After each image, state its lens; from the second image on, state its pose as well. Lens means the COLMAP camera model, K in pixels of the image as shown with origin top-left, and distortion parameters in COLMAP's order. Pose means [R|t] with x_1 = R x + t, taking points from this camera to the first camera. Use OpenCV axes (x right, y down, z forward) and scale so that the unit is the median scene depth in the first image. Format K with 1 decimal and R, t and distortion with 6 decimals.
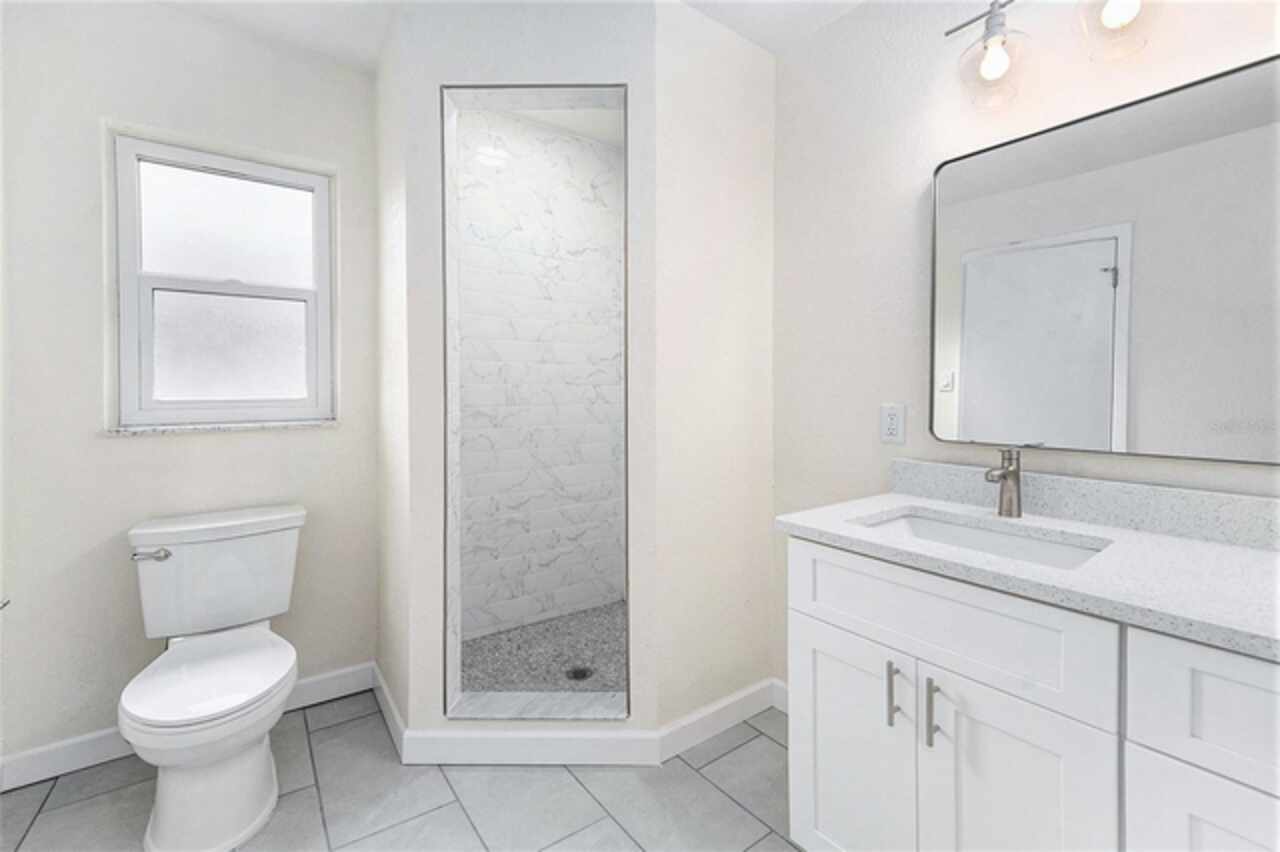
lens RADIAL K [[562.4, 0, 645.4], [0, 562.4, 389.7], [0, 0, 1]] dist [-0.000204, 0.000091]
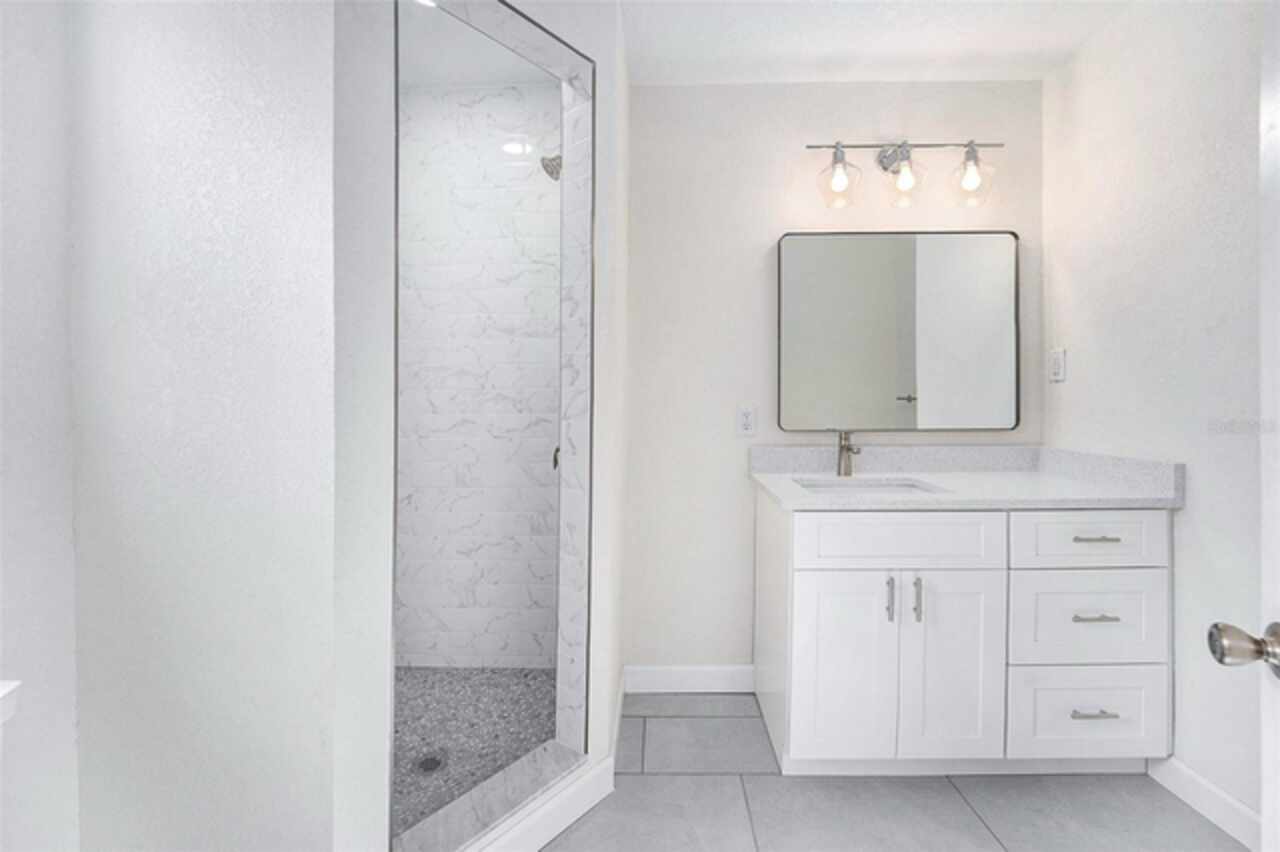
lens RADIAL K [[562.4, 0, 645.4], [0, 562.4, 389.7], [0, 0, 1]] dist [-0.000204, 0.000091]
pose [[0.608072, 0.004981, 0.793866, -0.873963], [0.002092, 0.999967, -0.007876, -0.001119], [-0.793879, 0.006450, 0.608042, 0.468077]]
